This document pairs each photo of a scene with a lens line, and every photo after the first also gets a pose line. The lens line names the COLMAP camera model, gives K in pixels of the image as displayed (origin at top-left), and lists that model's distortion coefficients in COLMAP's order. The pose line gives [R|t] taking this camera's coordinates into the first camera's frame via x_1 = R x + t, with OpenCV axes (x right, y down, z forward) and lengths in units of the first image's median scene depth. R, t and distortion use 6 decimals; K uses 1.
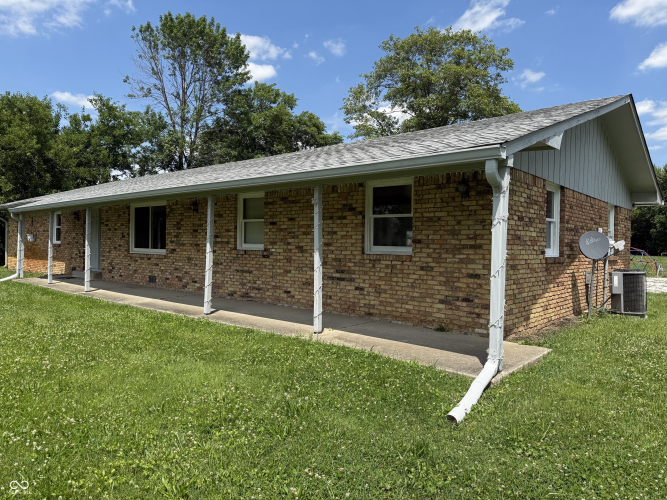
lens RADIAL K [[475.2, 0, 334.1], [0, 475.2, 249.8], [0, 0, 1]] dist [0.006248, 0.000507]
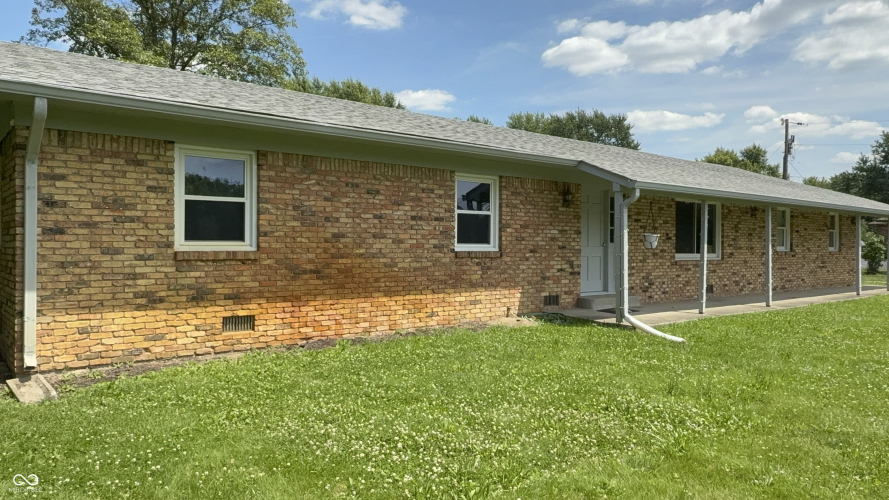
lens RADIAL K [[661.2, 0, 444.3], [0, 661.2, 248.6], [0, 0, 1]] dist [0.003450, 0.000671]
pose [[0.150331, -0.022990, 0.988368, -1.734335], [0.003252, 0.999736, 0.022760, -0.042264], [-0.988630, -0.000207, 0.150366, 1.372208]]
